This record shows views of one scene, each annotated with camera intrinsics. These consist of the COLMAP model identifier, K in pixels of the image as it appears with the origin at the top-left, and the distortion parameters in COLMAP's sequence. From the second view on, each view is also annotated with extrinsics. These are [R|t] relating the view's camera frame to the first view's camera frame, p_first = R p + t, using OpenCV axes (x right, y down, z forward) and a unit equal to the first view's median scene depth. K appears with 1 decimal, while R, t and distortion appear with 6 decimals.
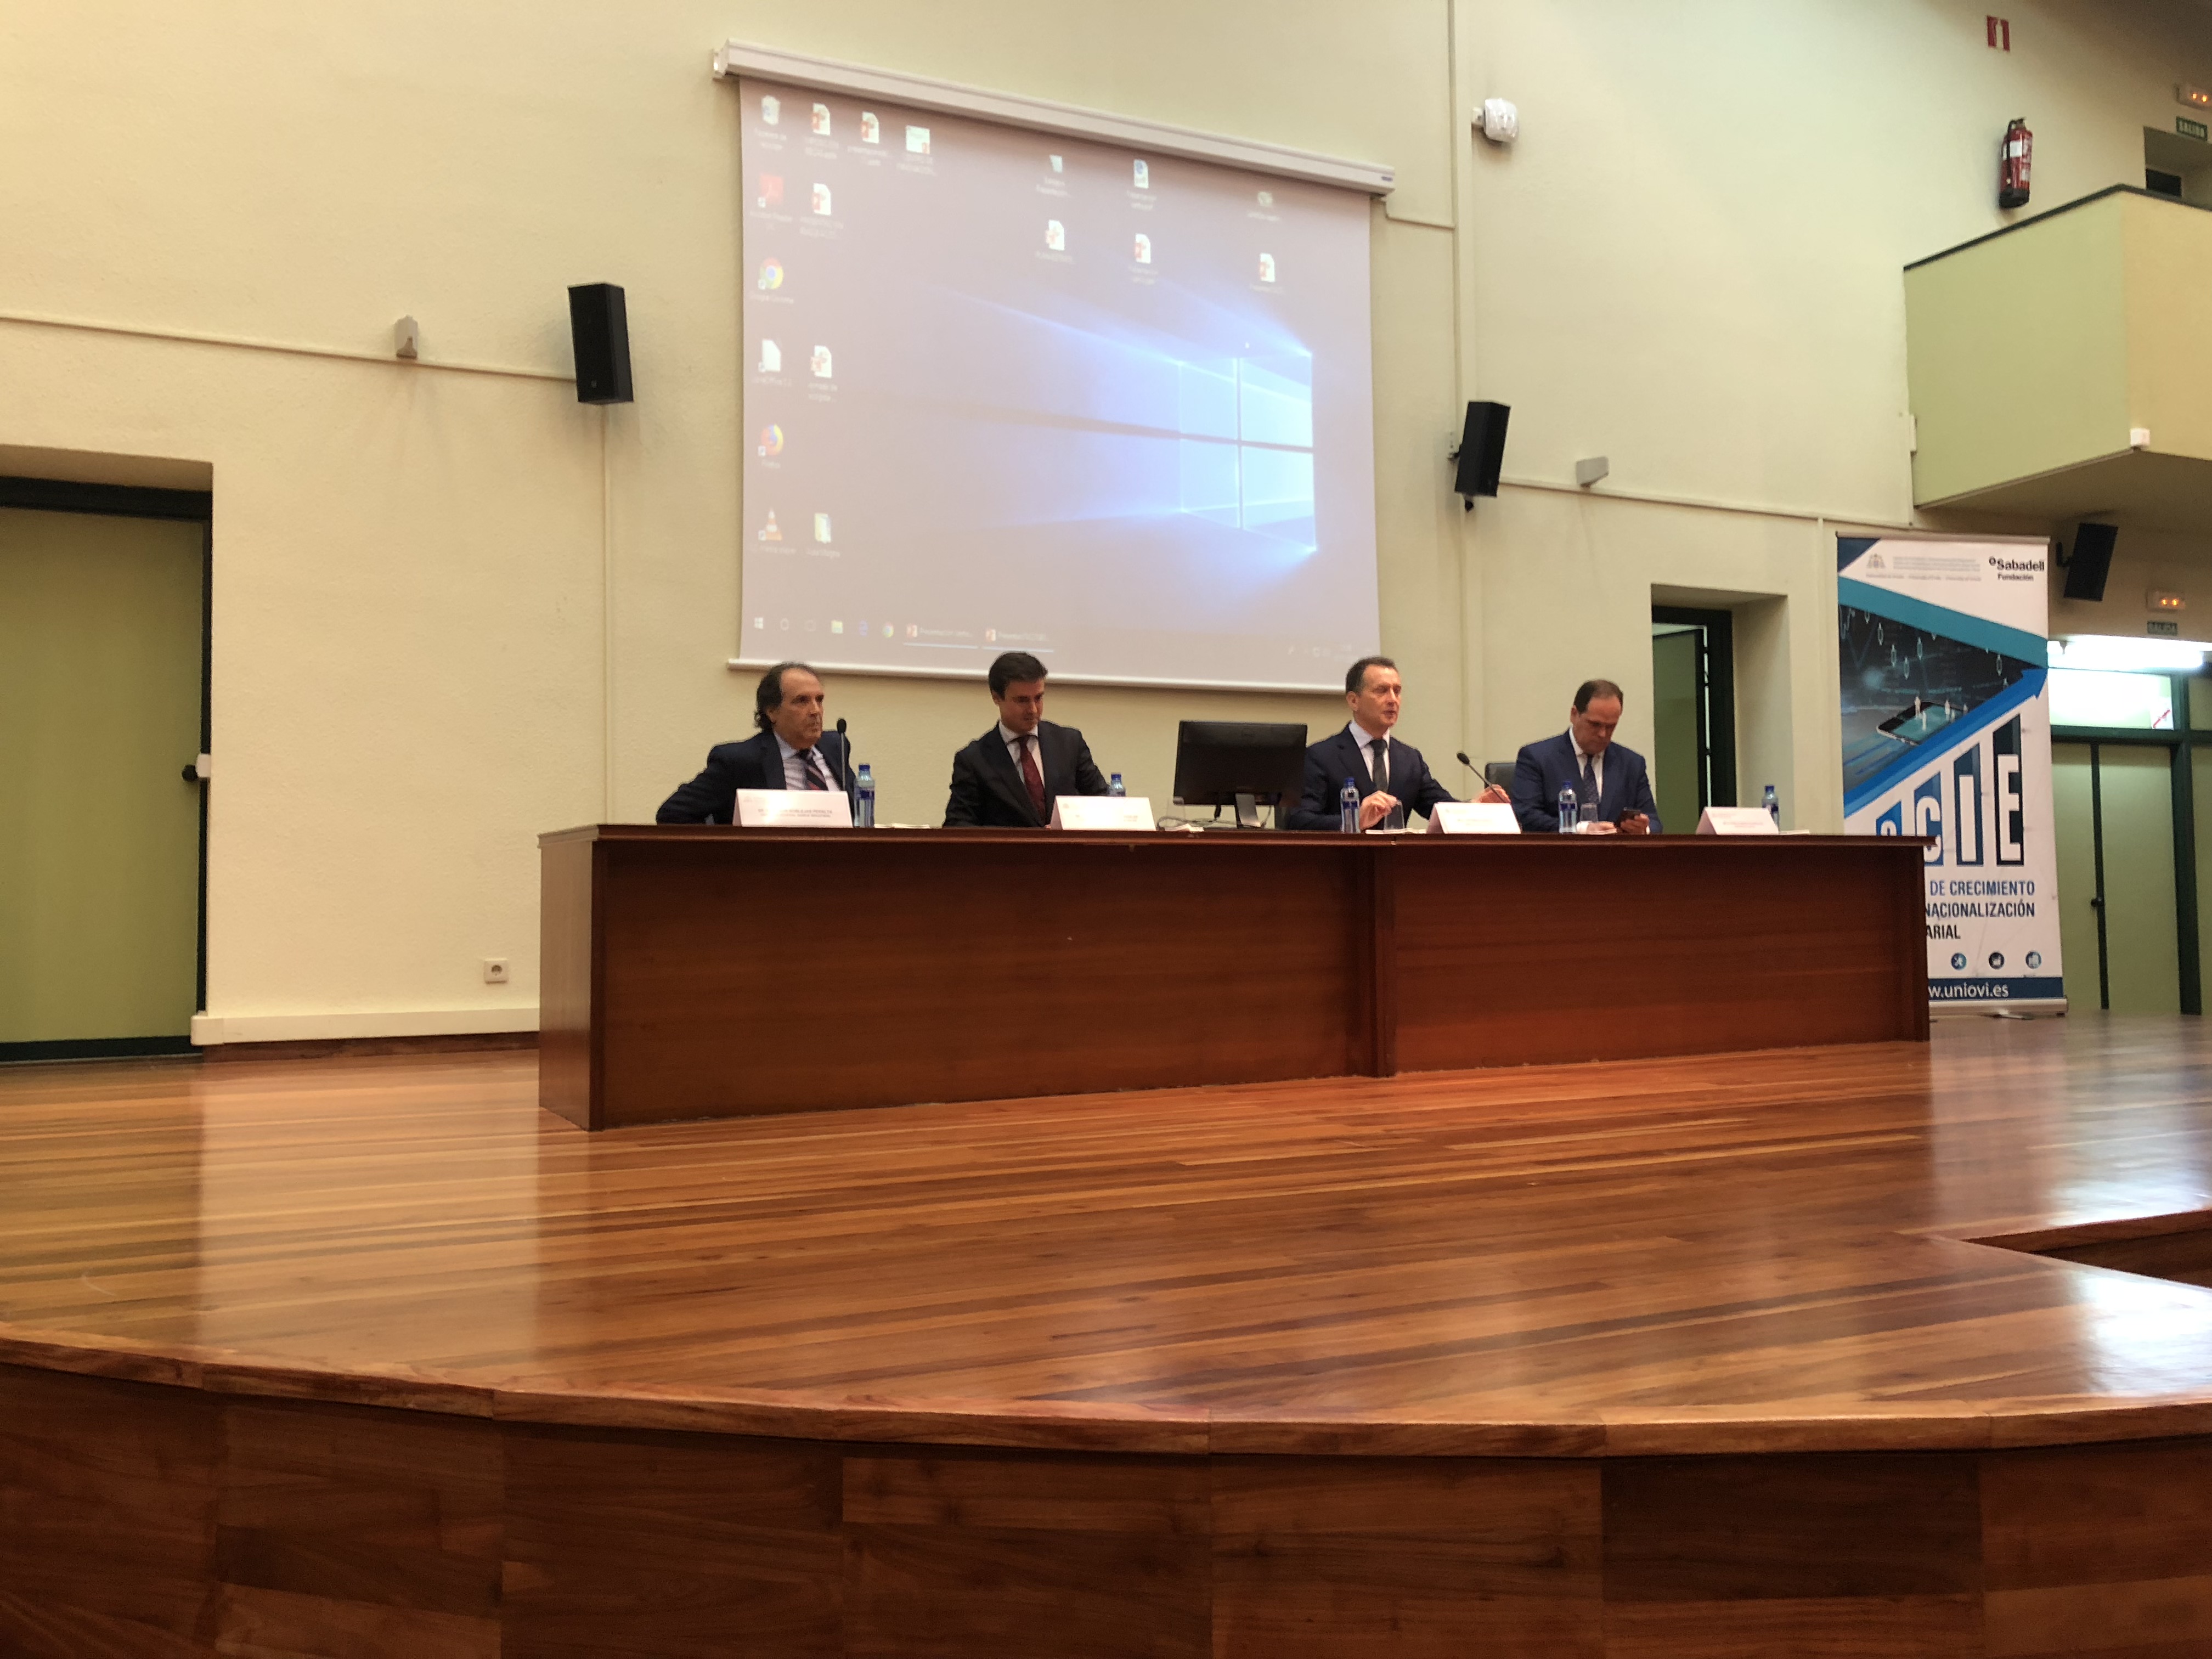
lens RADIAL K [[1810.9, 0, 1111.5], [0, 1810.9, 818.1], [0, 0, 1]] dist [0.028929, -0.017535]
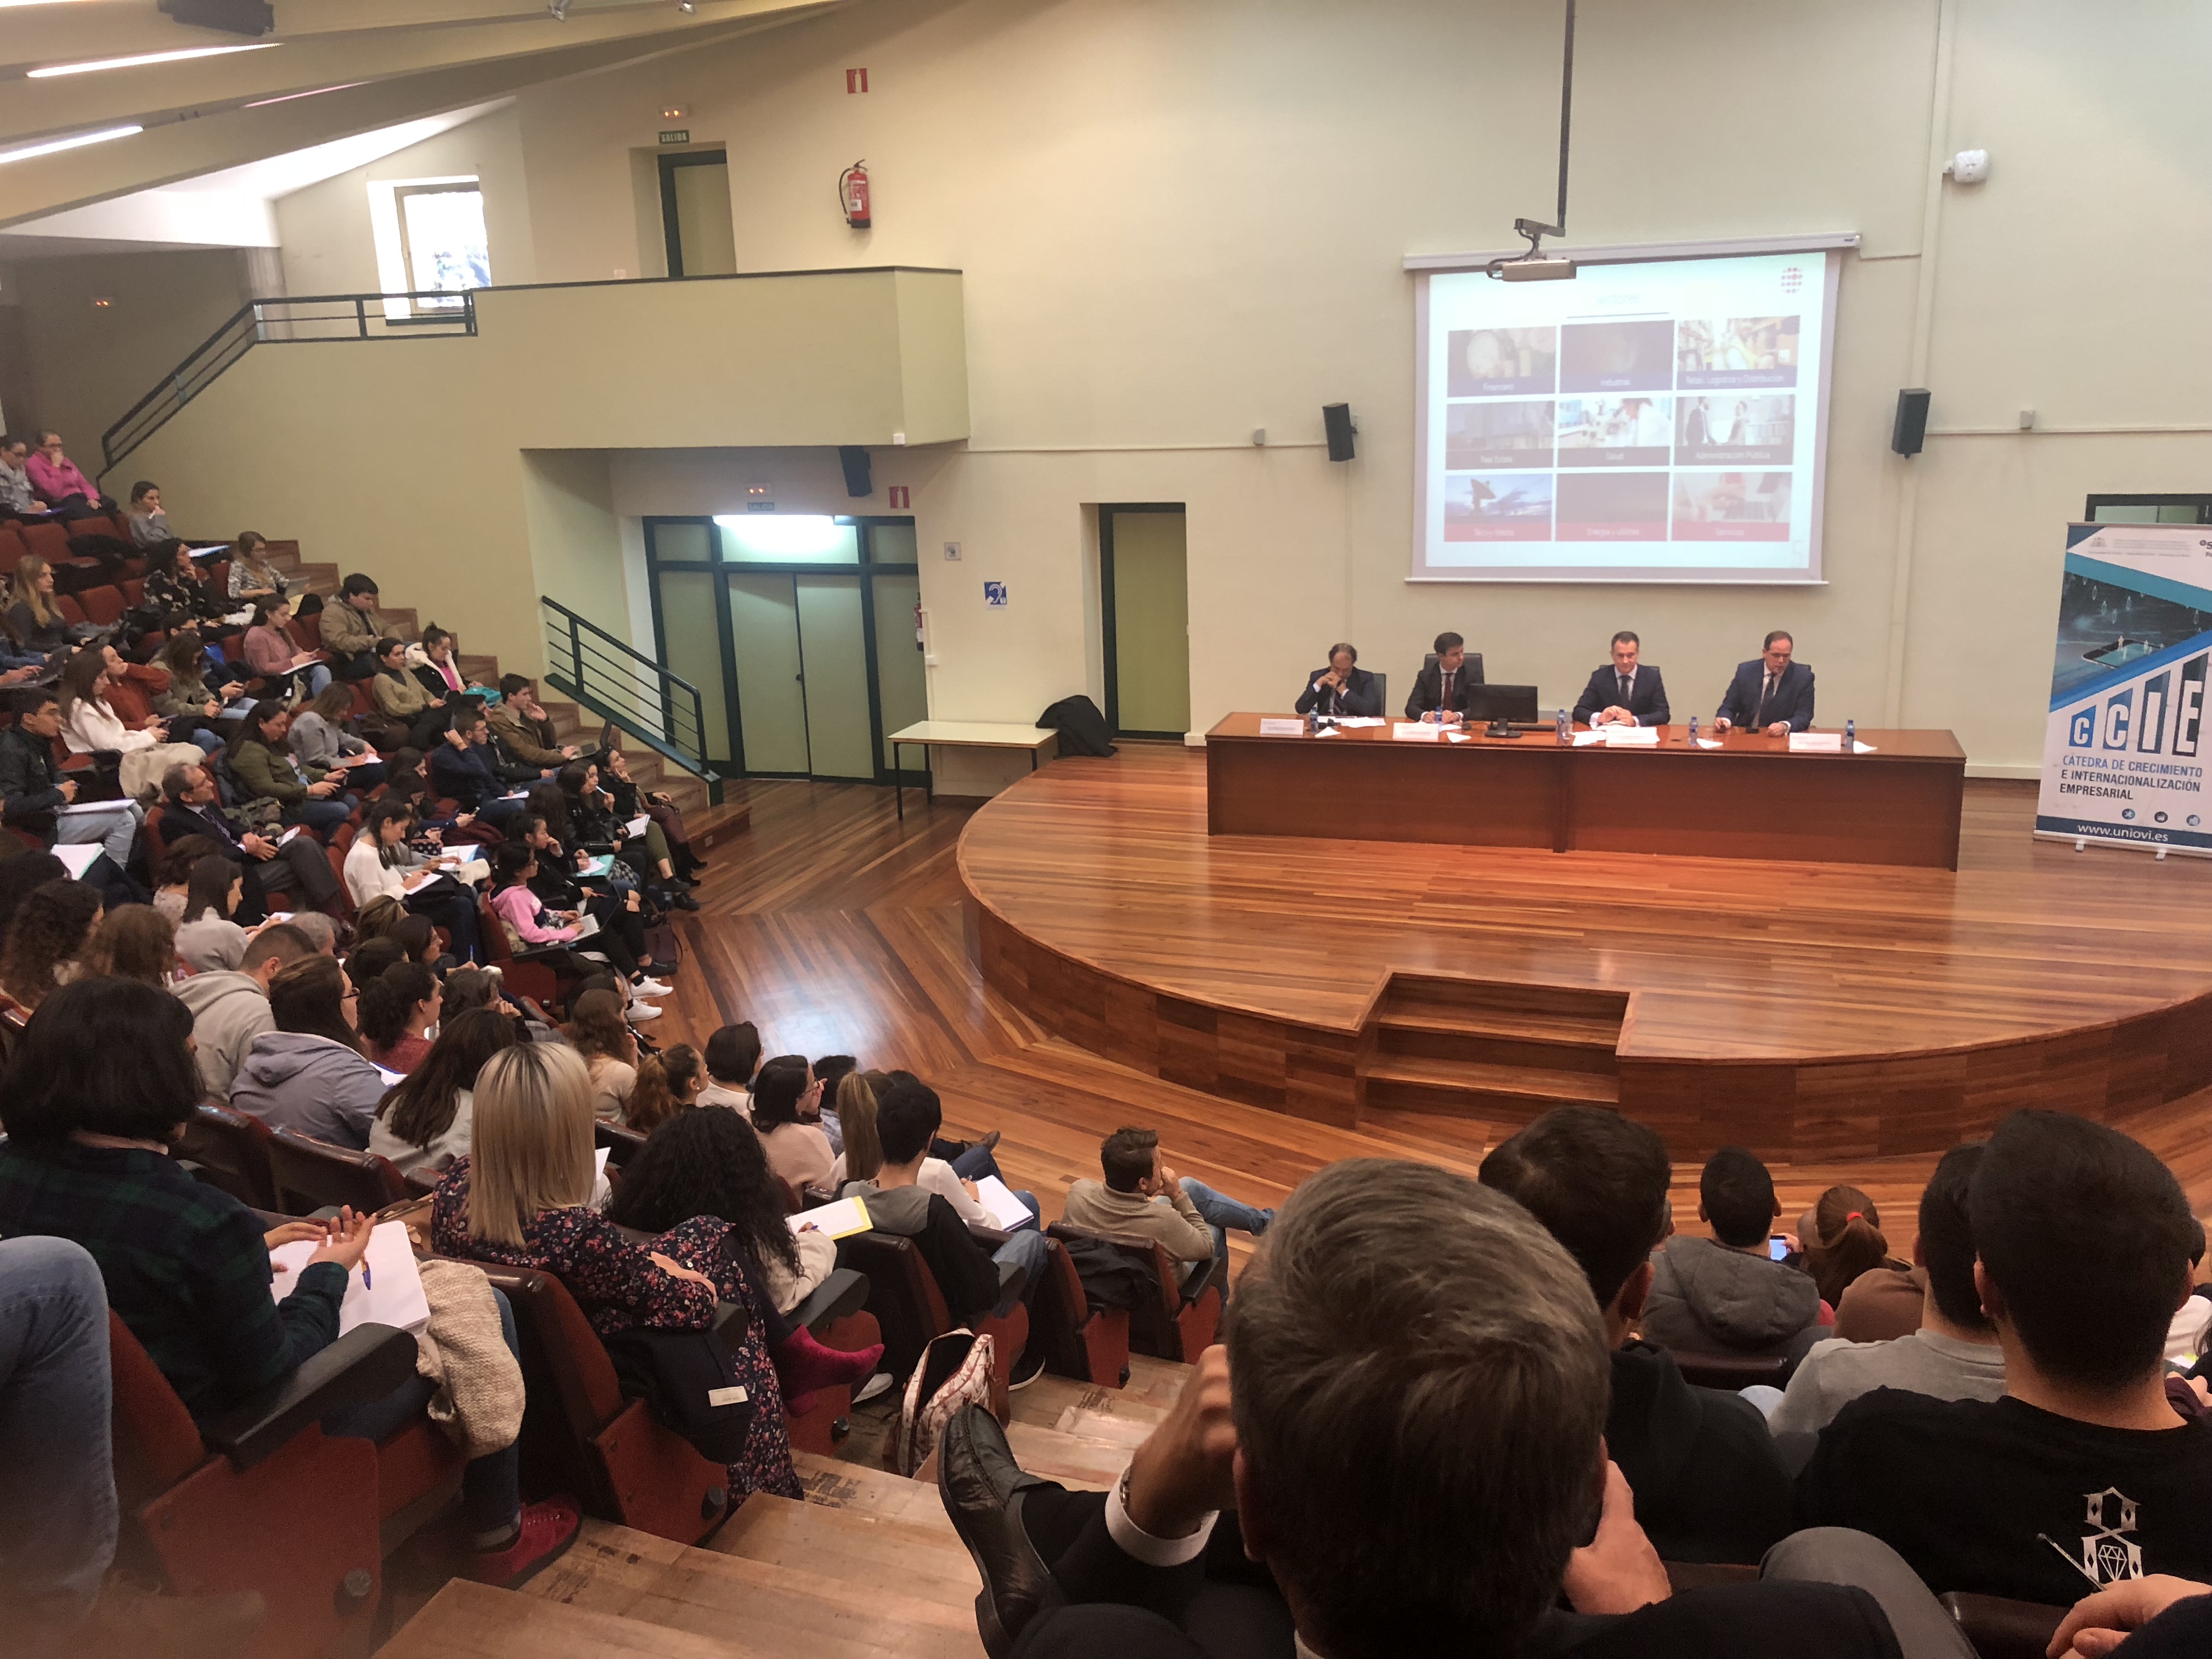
lens RADIAL K [[1810.9, 0, 1100.7], [0, 1810.9, 817.7], [0, 0, 1]] dist [0.028929, -0.017535]
pose [[0.705830, 0.165229, -0.688842, 0.900652], [0.057882, 0.955713, 0.288551, -0.398866], [0.706013, -0.243539, 0.665007, -0.590834]]
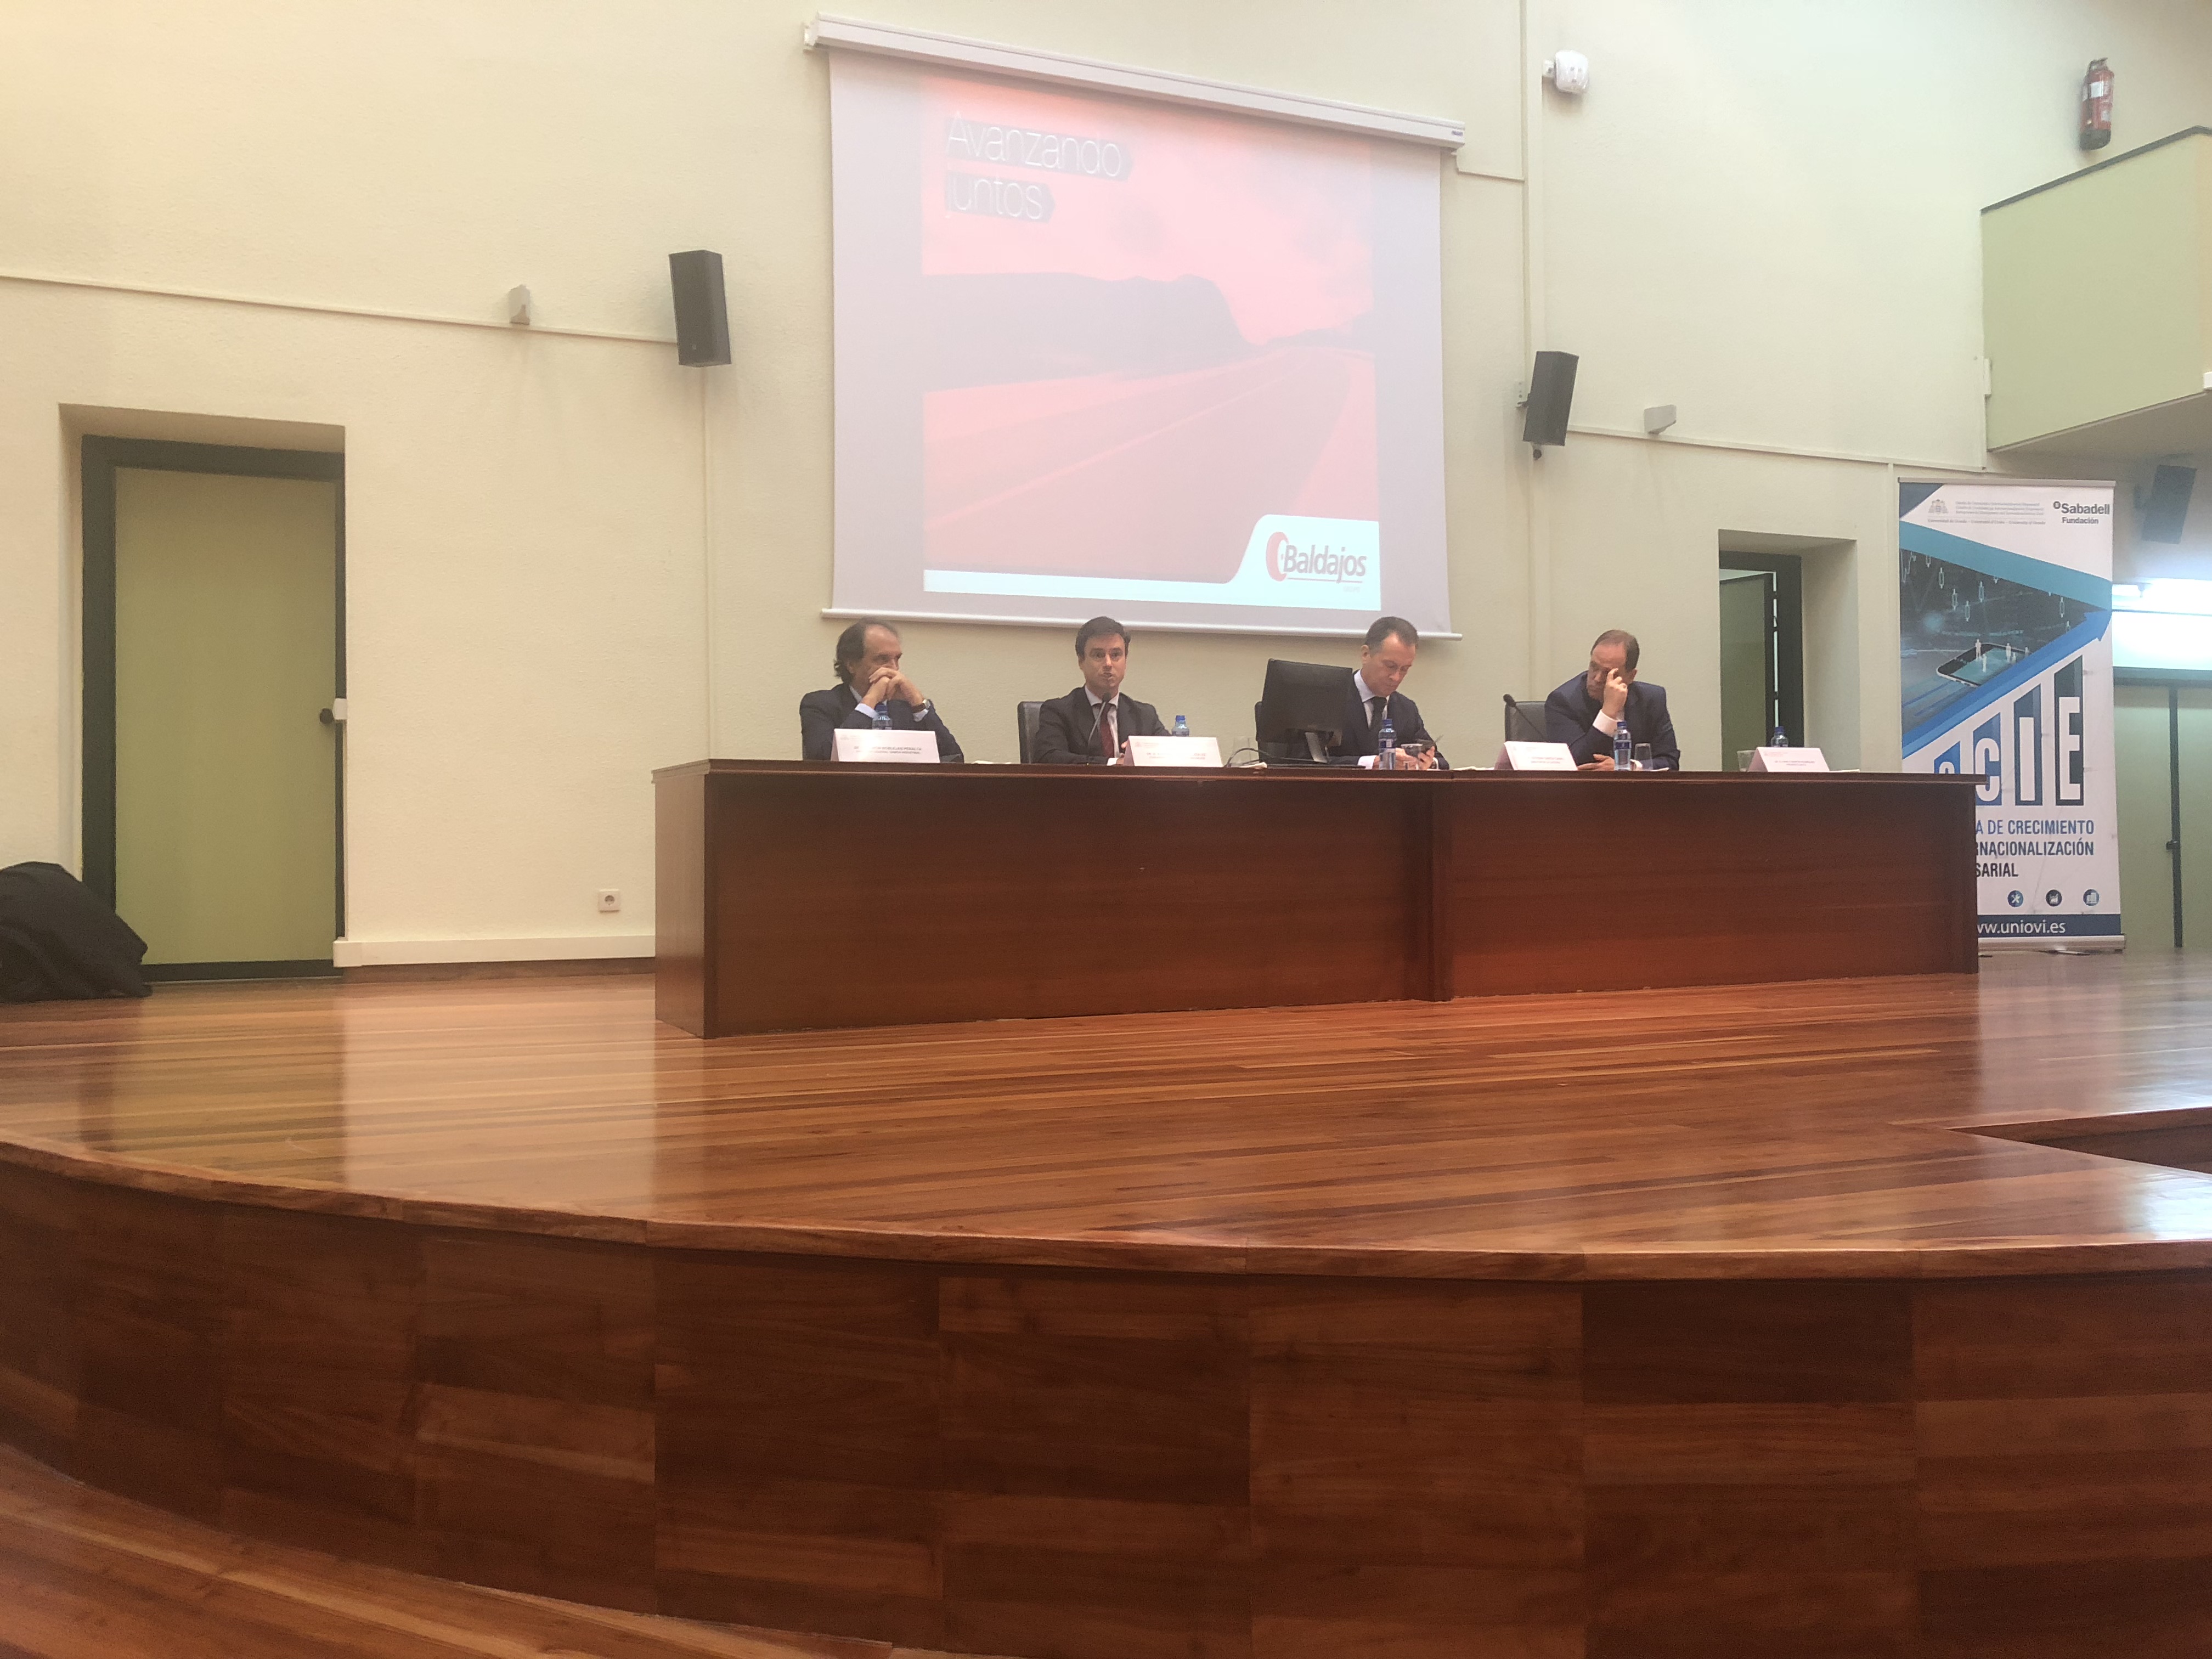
lens RADIAL K [[1810.9, 0, 1105.8], [0, 1810.9, 820.9], [0, 0, 1]] dist [0.028929, -0.017535]
pose [[0.998816, 0.001169, -0.048642, 0.004818], [0.000243, 0.999579, 0.029026, 0.005097], [0.048655, -0.029004, 0.998394, -0.044497]]
